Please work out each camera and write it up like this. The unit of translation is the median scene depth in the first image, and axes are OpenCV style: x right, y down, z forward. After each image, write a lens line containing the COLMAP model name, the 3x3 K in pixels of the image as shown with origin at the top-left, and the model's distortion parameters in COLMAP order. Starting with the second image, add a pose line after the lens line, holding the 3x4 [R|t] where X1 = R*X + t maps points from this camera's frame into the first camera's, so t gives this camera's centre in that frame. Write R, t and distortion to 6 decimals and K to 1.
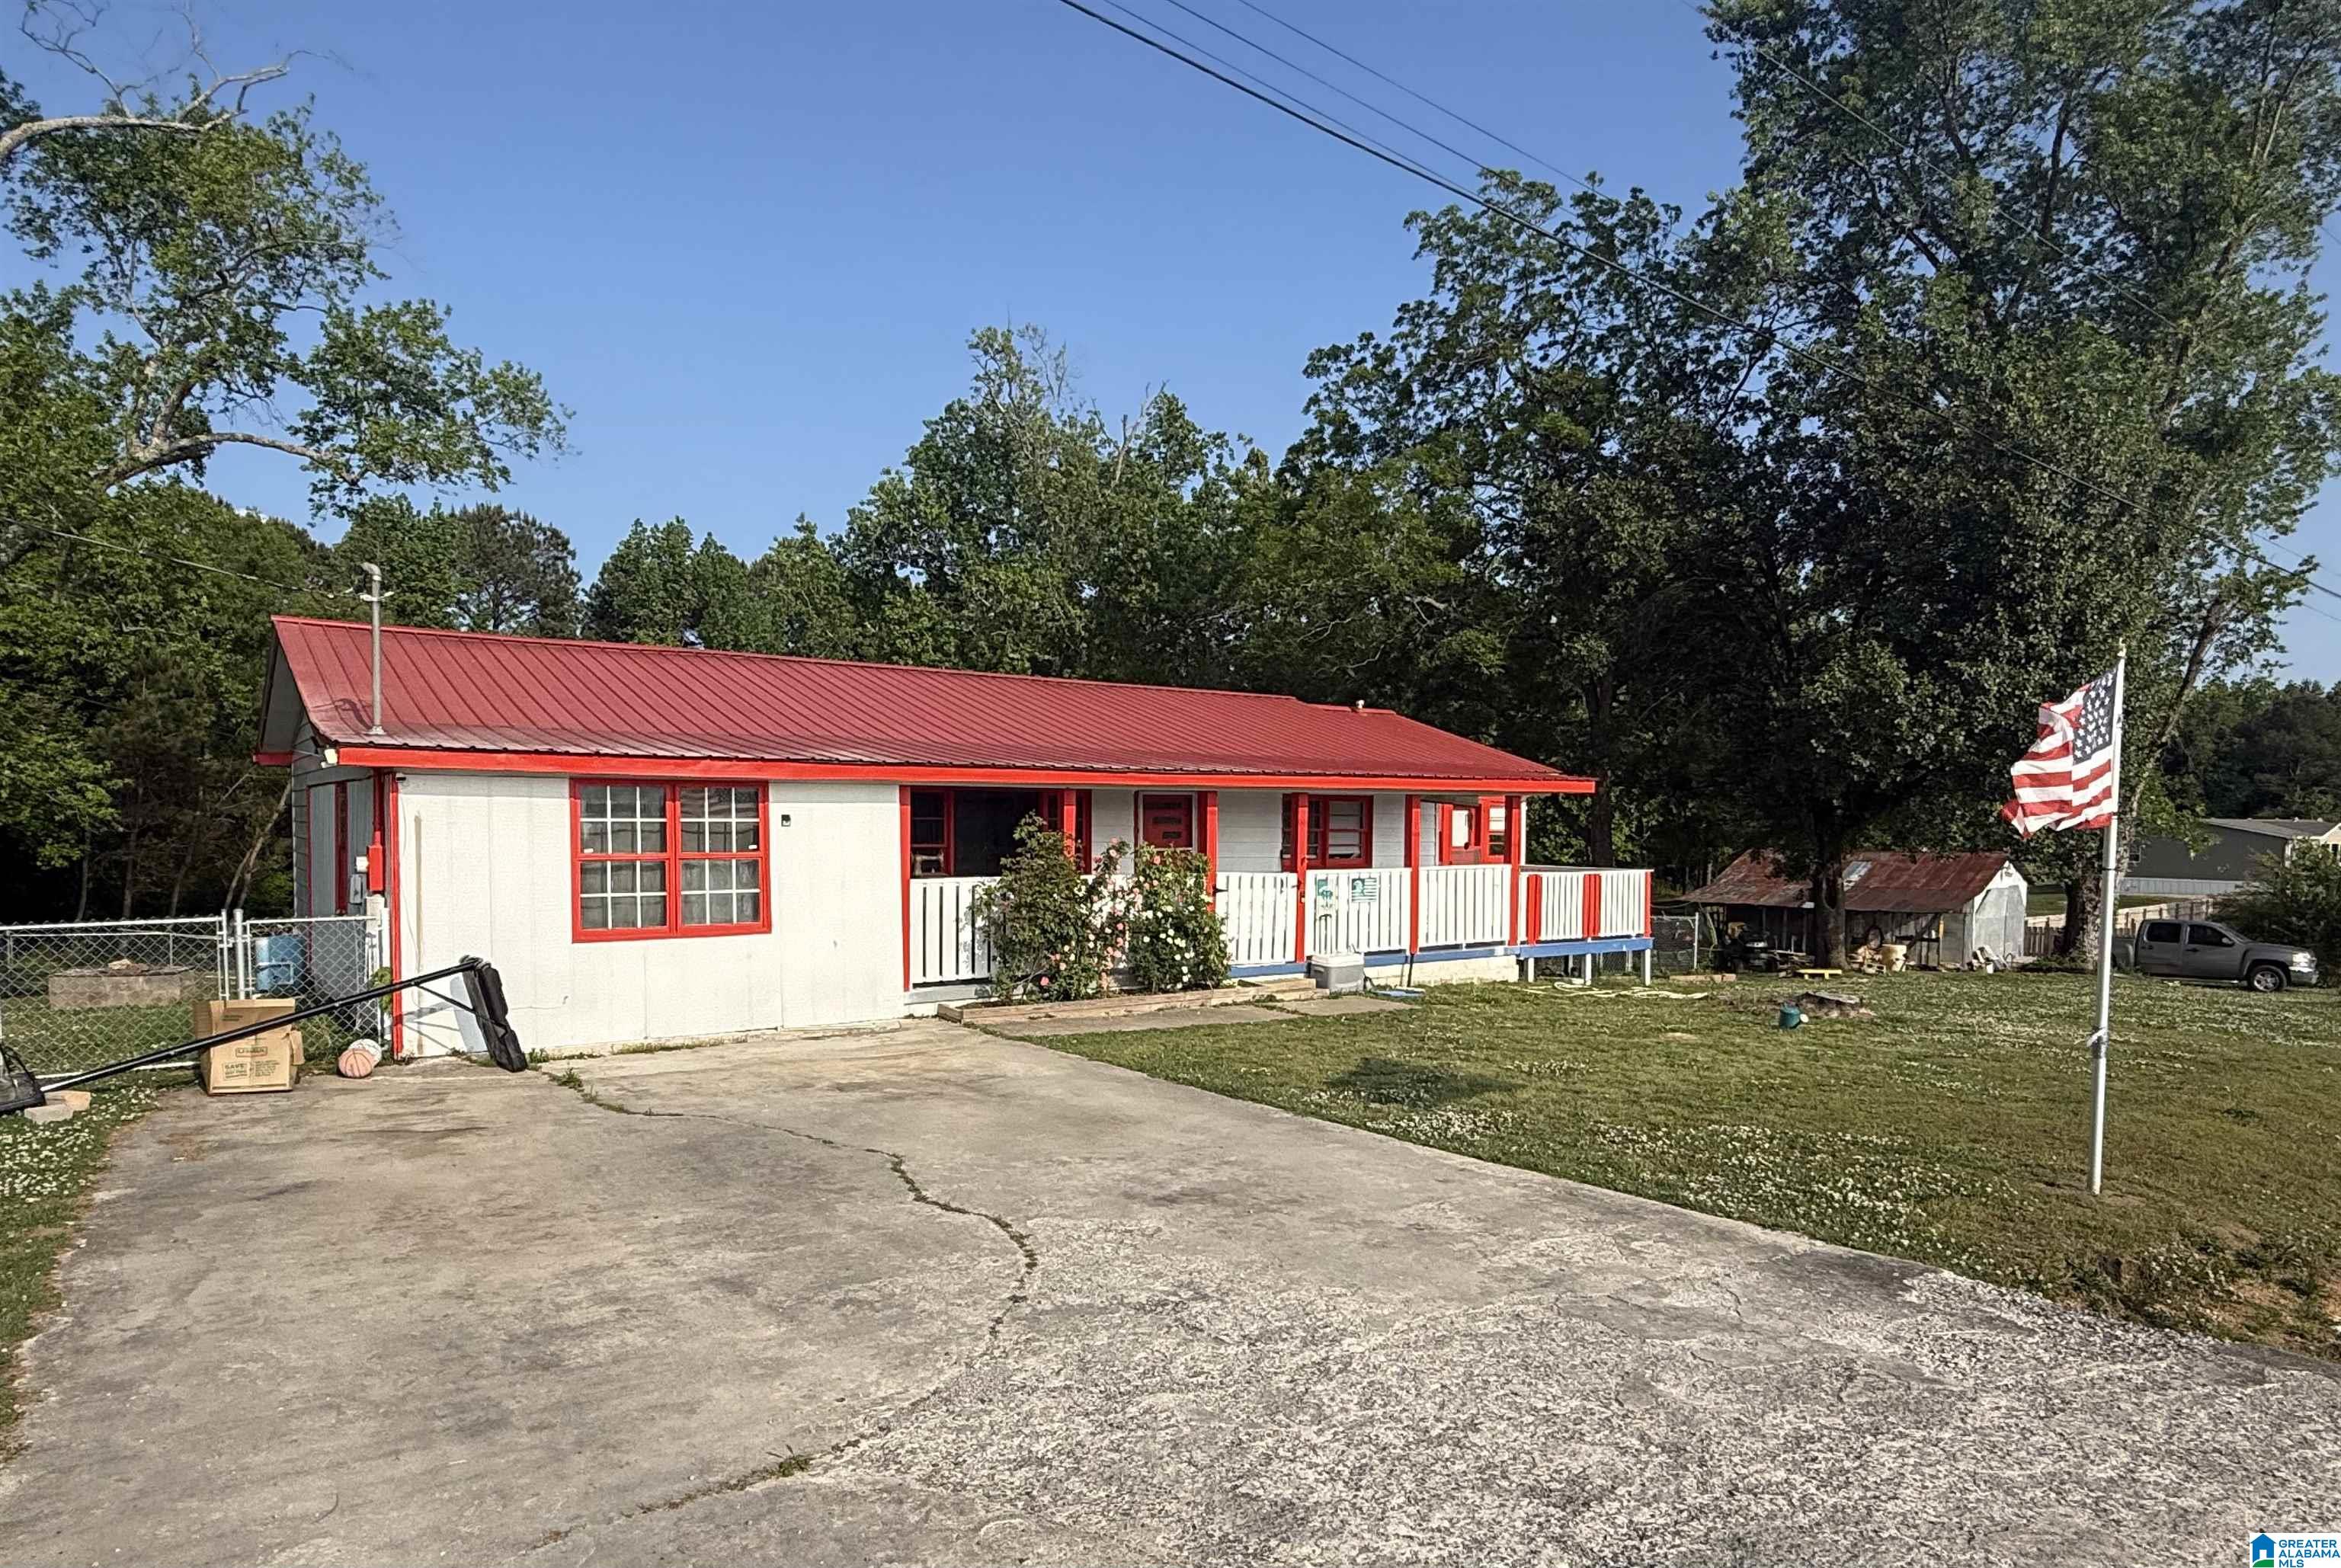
lens RADIAL K [[1401.2, 0, 1182.6], [0, 1401.2, 797.8], [0, 0, 1]] dist [0.027617, 0.000369]
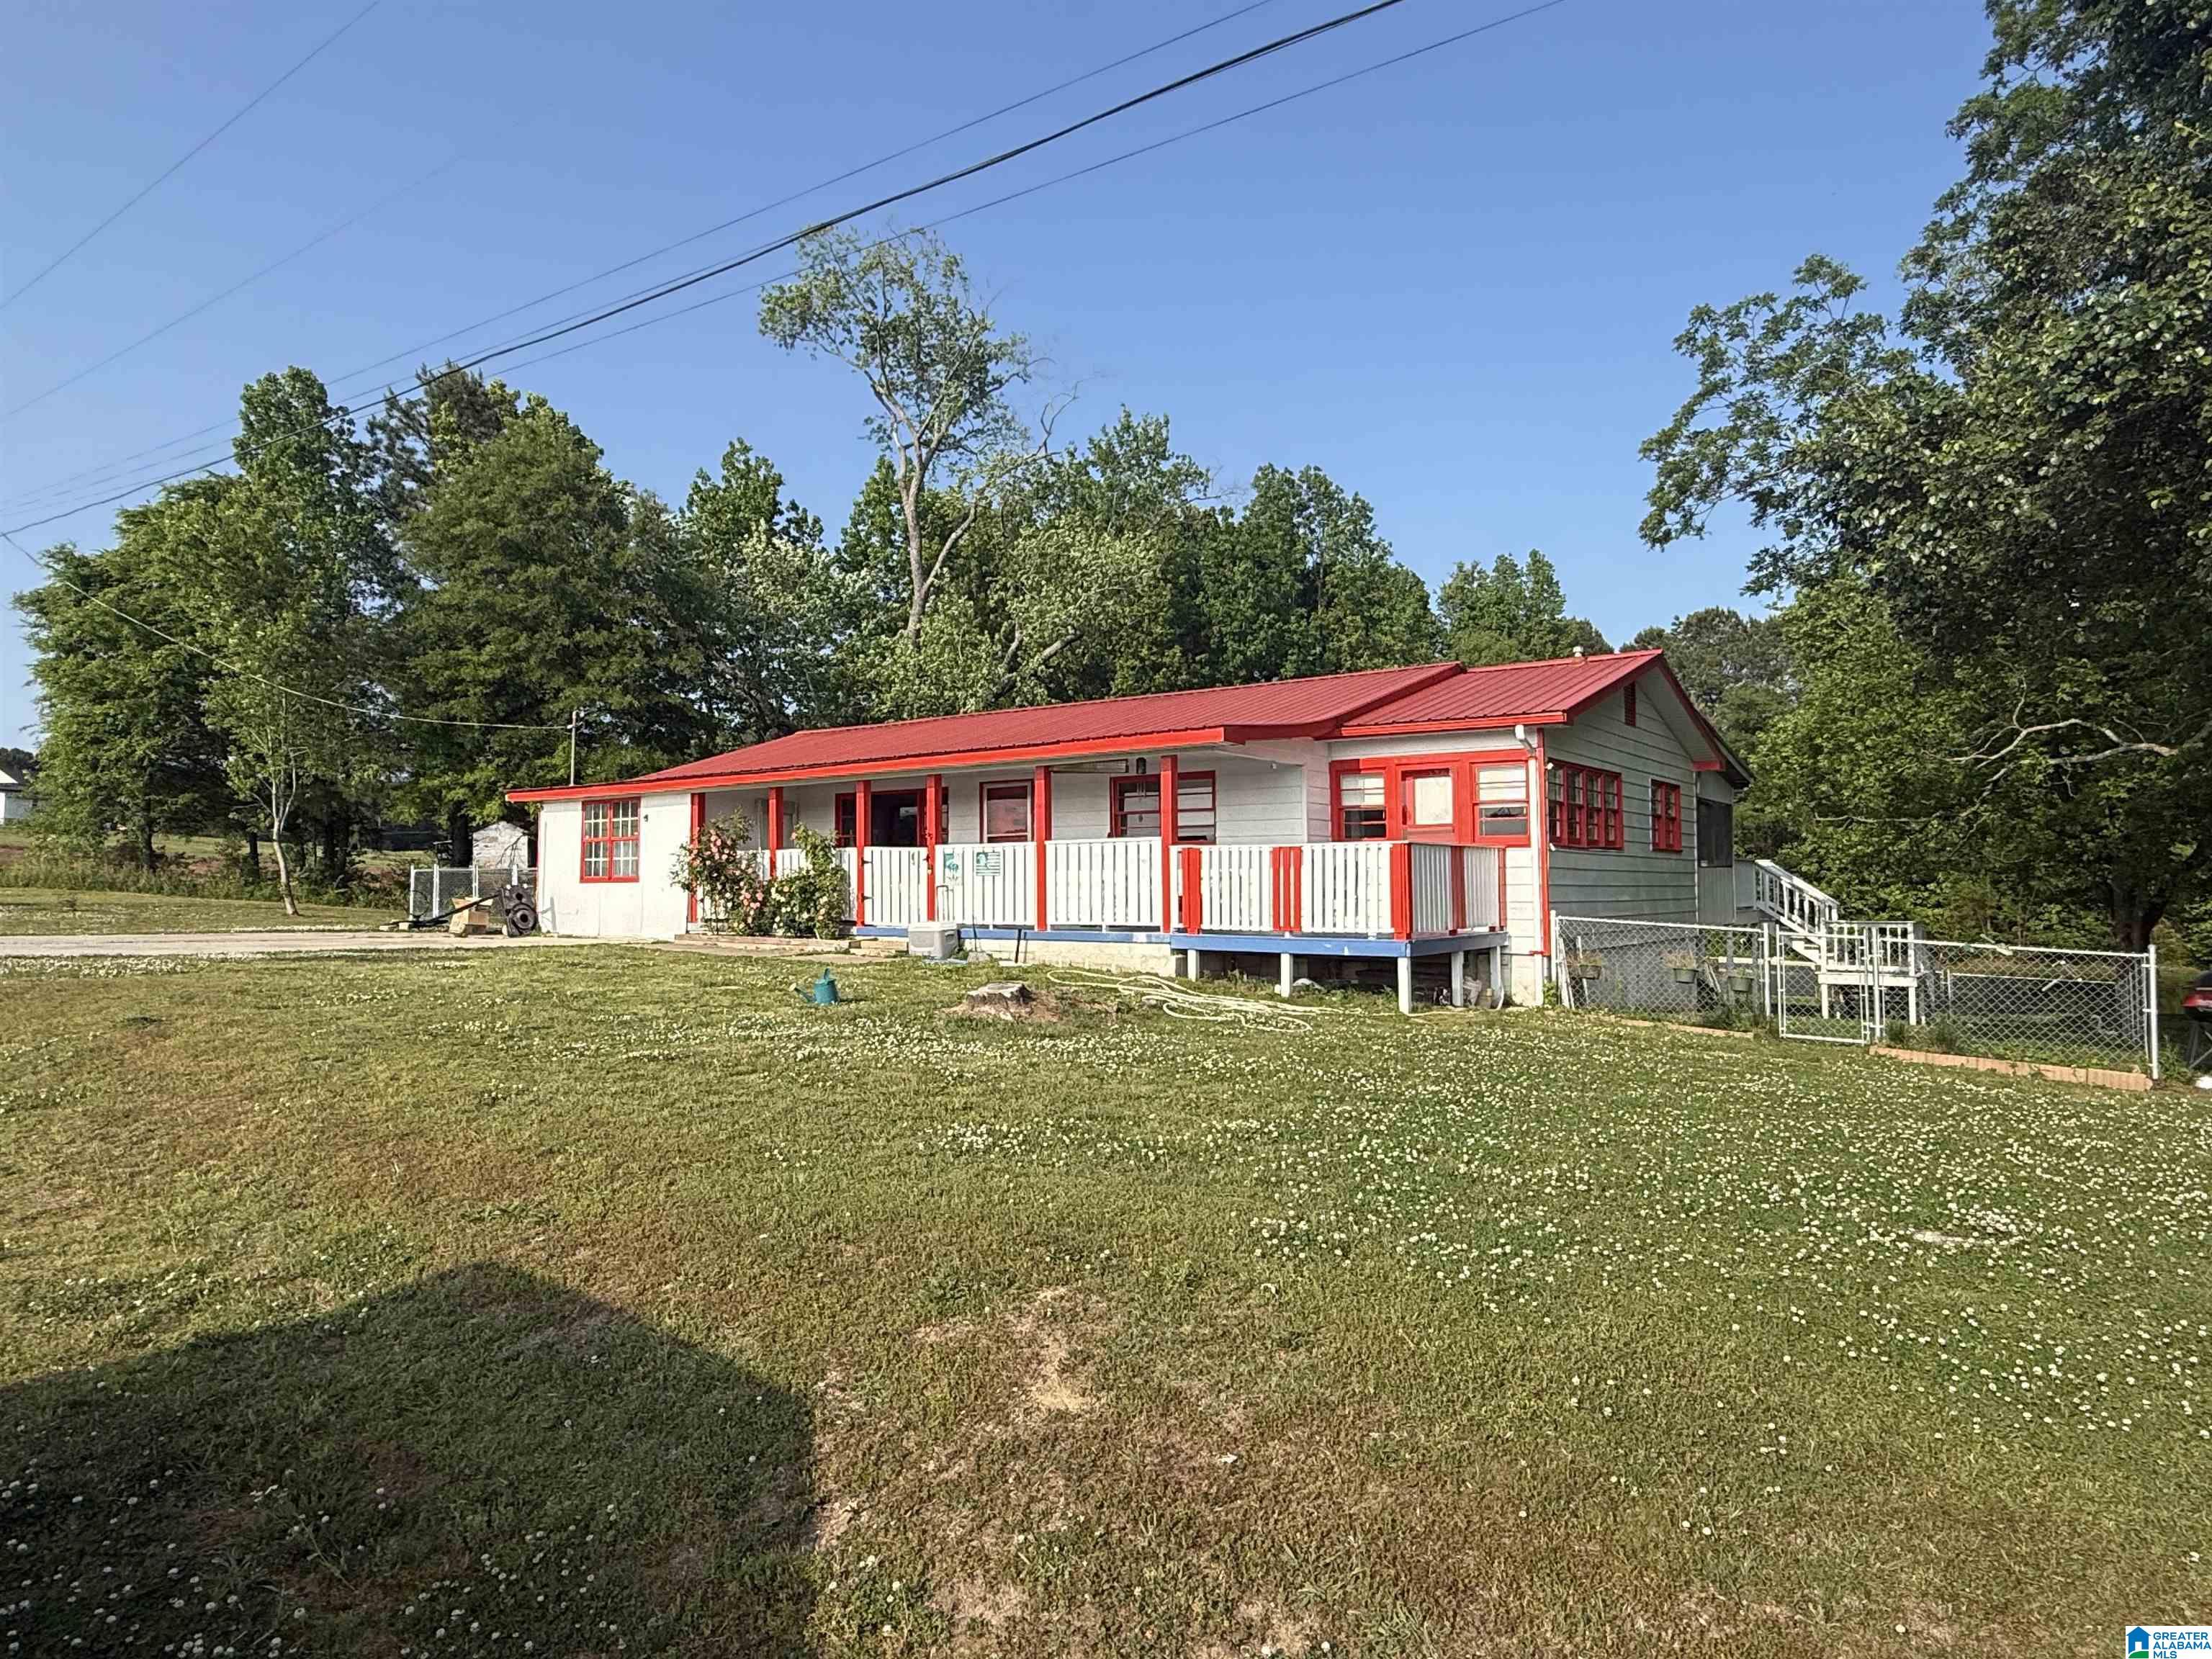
lens RADIAL K [[1291.9, 0, 1107.3], [0, 1291.9, 816.5], [0, 0, 1]] dist [-0.001461, -0.000394]
pose [[0.285219, -0.060884, -0.956527, 1.016155], [0.017117, 0.998145, -0.058429, 0.084370], [0.958309, 0.000292, 0.285732, 0.781276]]
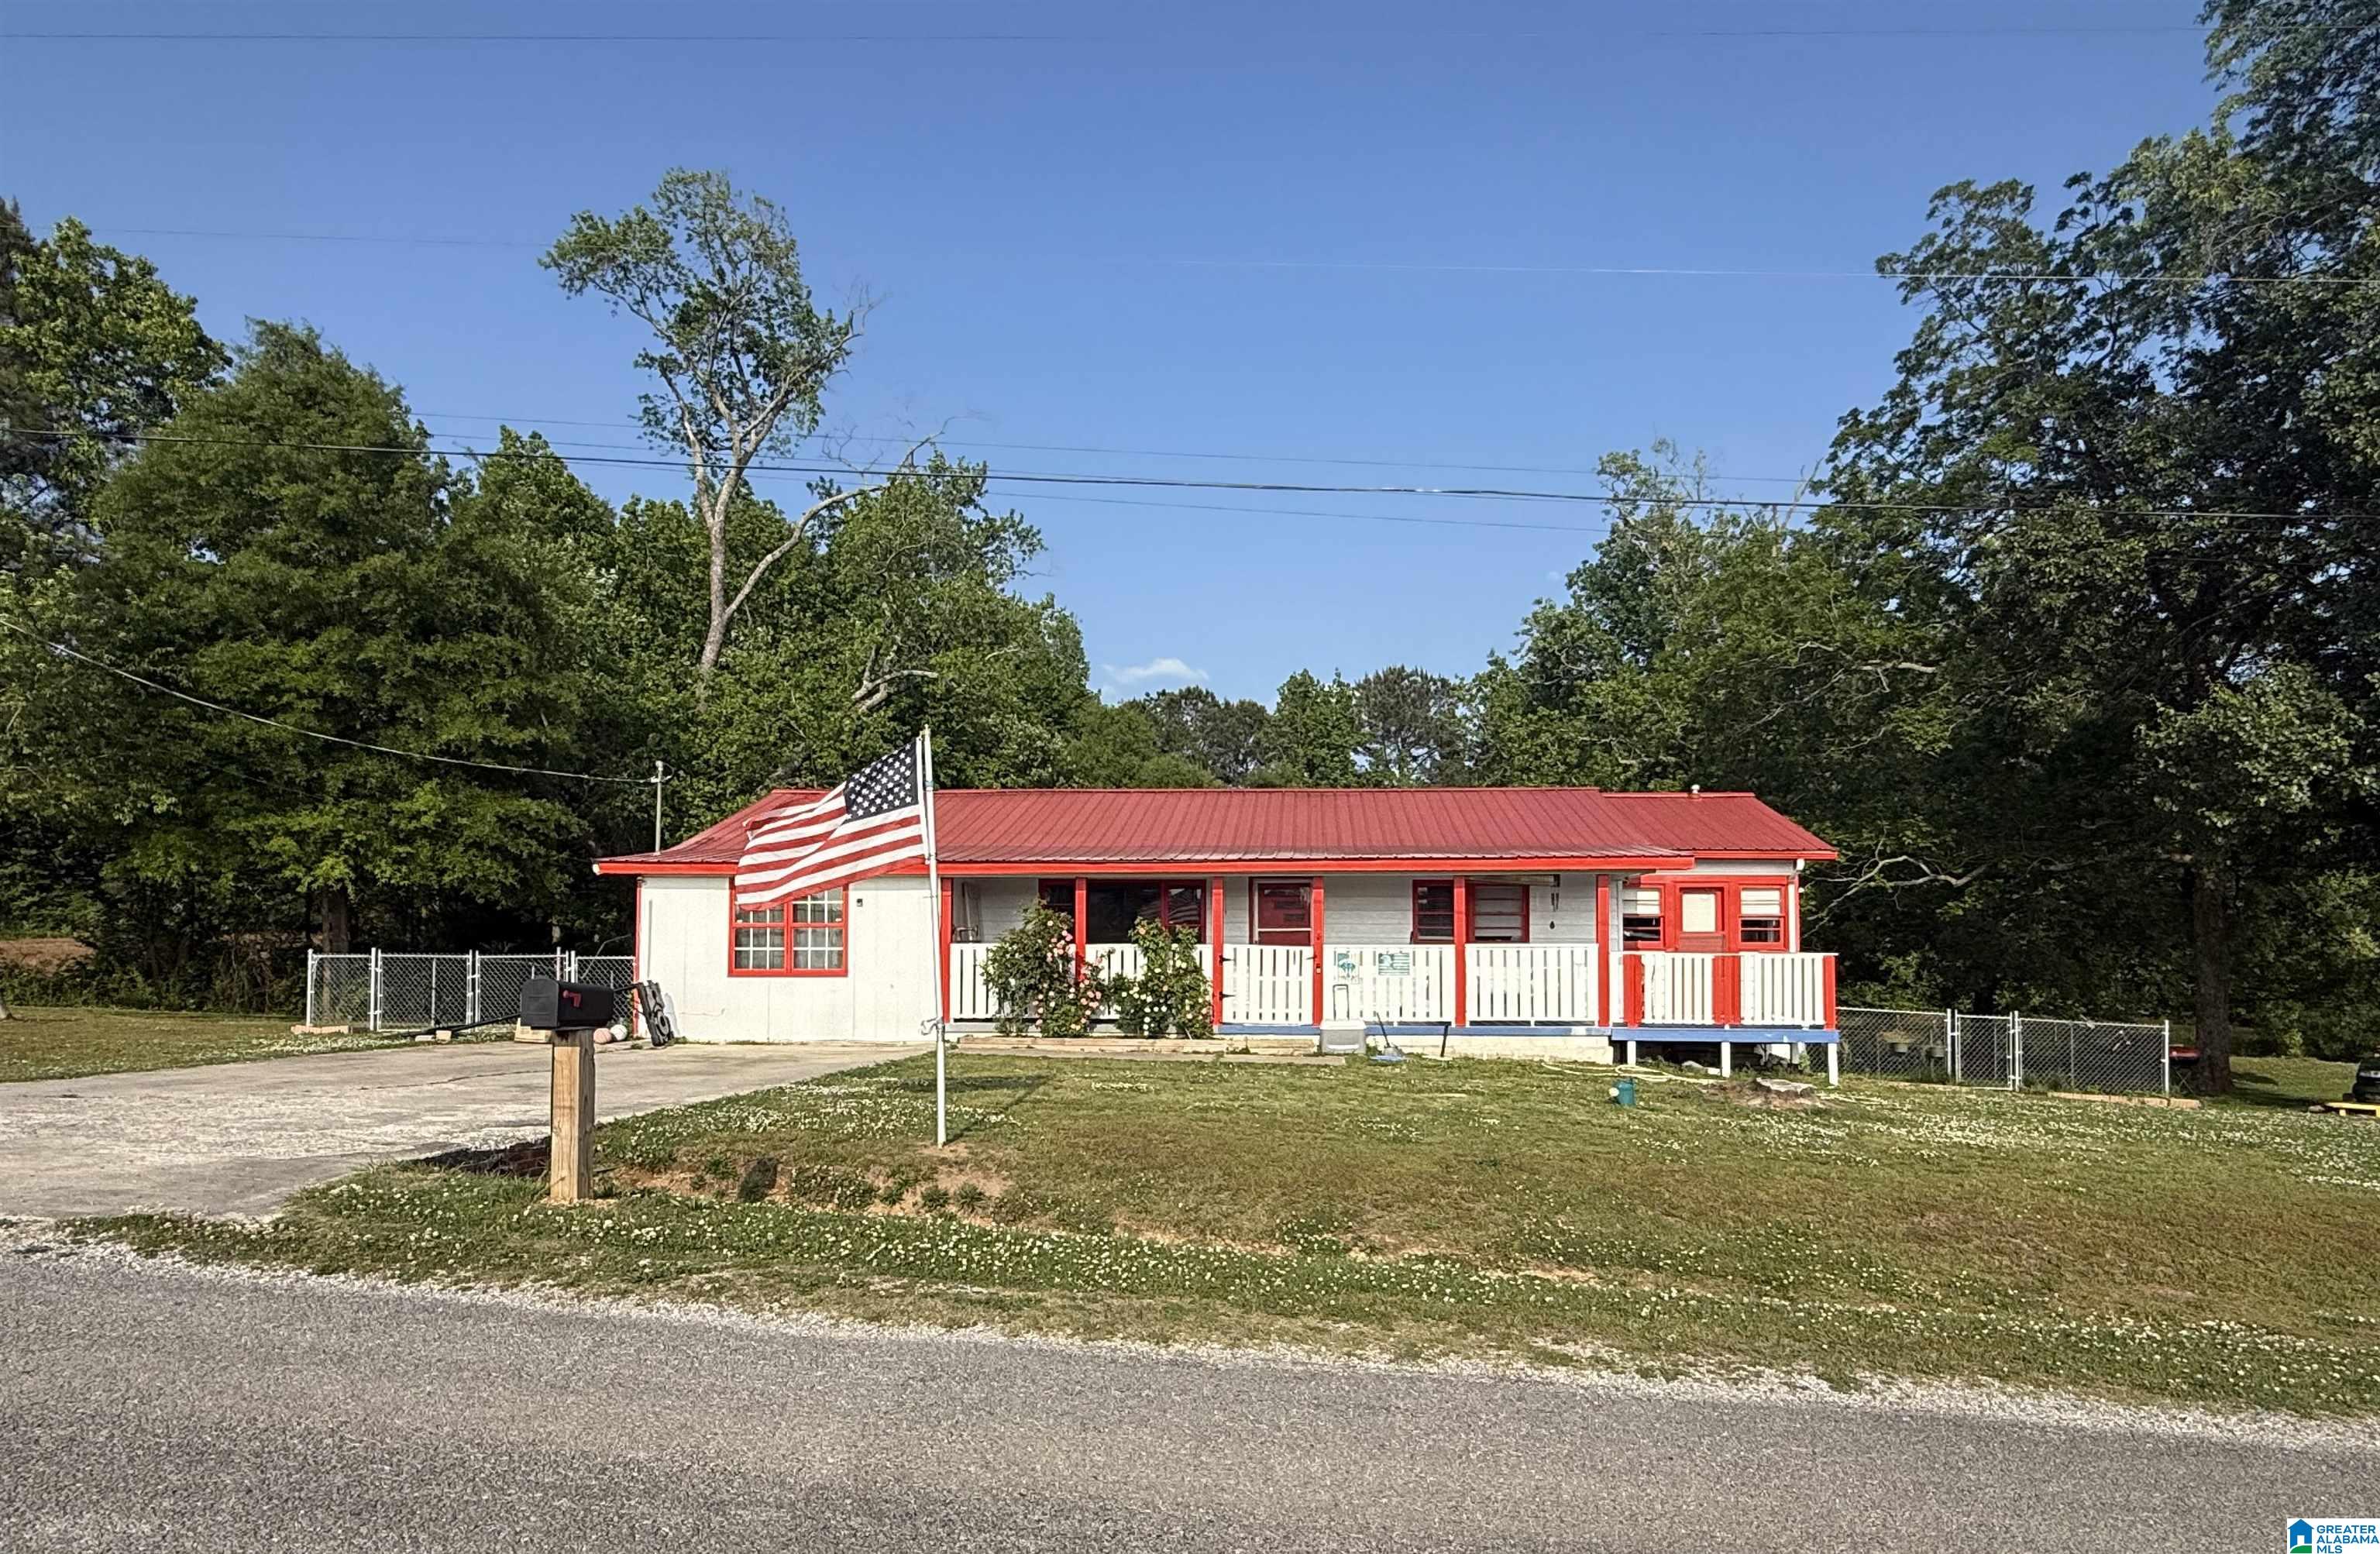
lens RADIAL K [[1383.1, 0, 1187.0], [0, 1383.1, 785.2], [0, 0, 1]] dist [0.019014, -0.000546]
pose [[0.763225, -0.075002, -0.641765, 0.681361], [0.013120, 0.994834, -0.100662, 0.032348], [0.645999, 0.068408, 0.760266, 0.062350]]
